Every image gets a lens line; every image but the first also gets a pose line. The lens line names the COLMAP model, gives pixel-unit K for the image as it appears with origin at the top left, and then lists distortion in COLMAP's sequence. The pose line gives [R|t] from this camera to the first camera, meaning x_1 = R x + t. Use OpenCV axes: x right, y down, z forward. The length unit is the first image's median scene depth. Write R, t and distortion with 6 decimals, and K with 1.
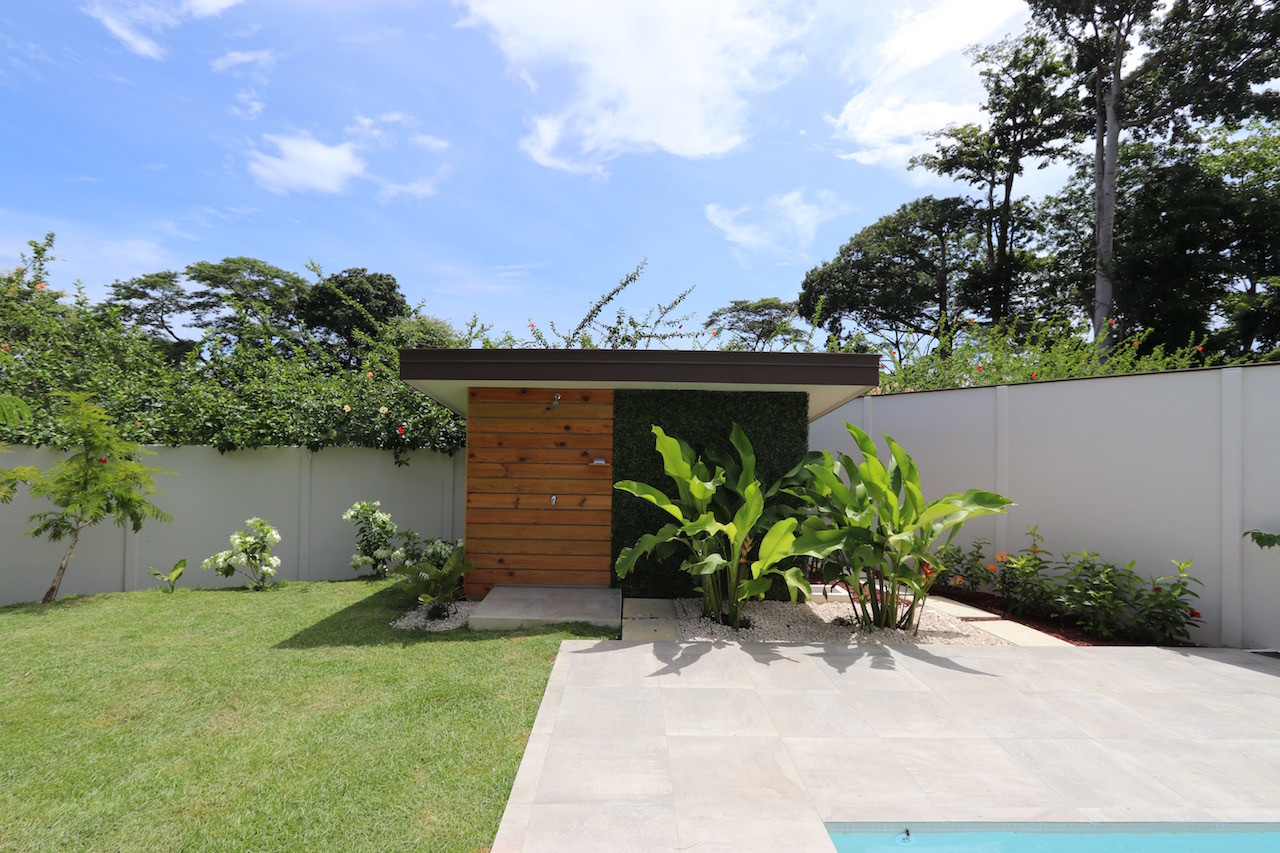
lens RADIAL K [[594.4, 0, 633.6], [0, 594.4, 428.3], [0, 0, 1]] dist [-0.019022, 0.004117]
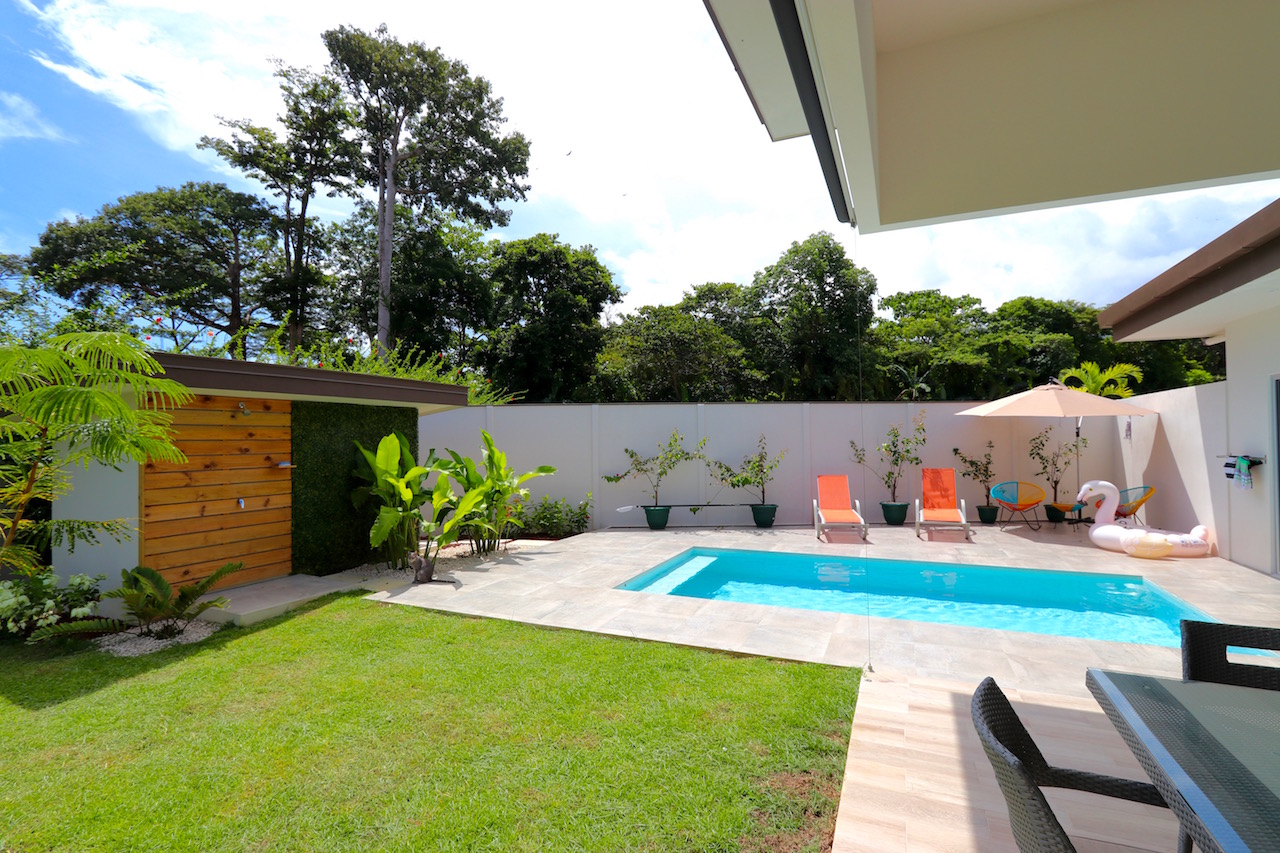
lens RADIAL K [[594.4, 0, 640.1], [0, 594.4, 430.2], [0, 0, 1]] dist [-0.019022, 0.004117]
pose [[0.411746, -0.005123, 0.911284, -0.100615], [-0.000628, 0.999982, 0.005905, -0.002002], [-0.911298, -0.003004, 0.411735, -0.009168]]
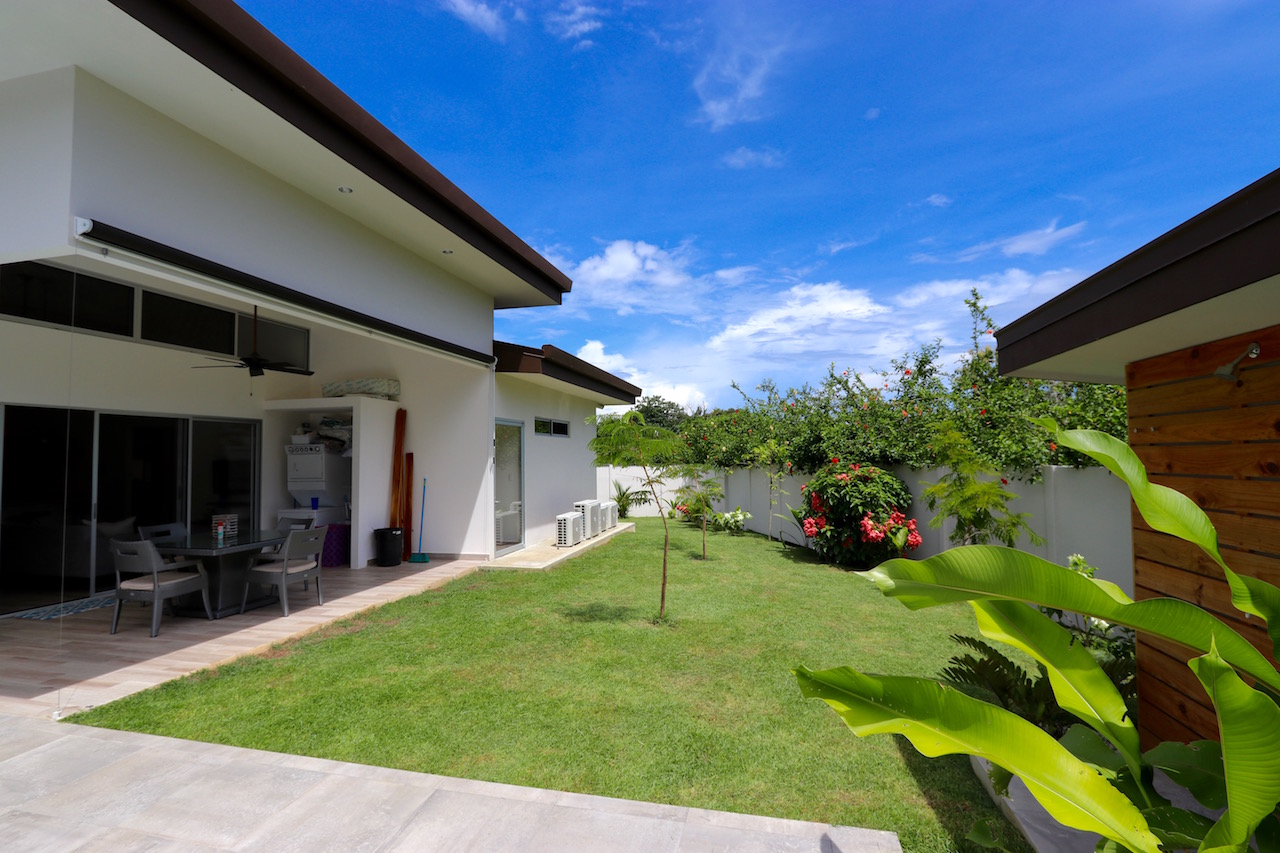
lens RADIAL K [[594.4, 0, 636.0], [0, 594.4, 429.8], [0, 0, 1]] dist [-0.019022, 0.004117]
pose [[-0.236602, -0.055555, -0.970017, 0.044861], [0.025620, 0.997660, -0.063387, 0.001874], [0.971269, -0.039849, -0.234625, 0.086668]]
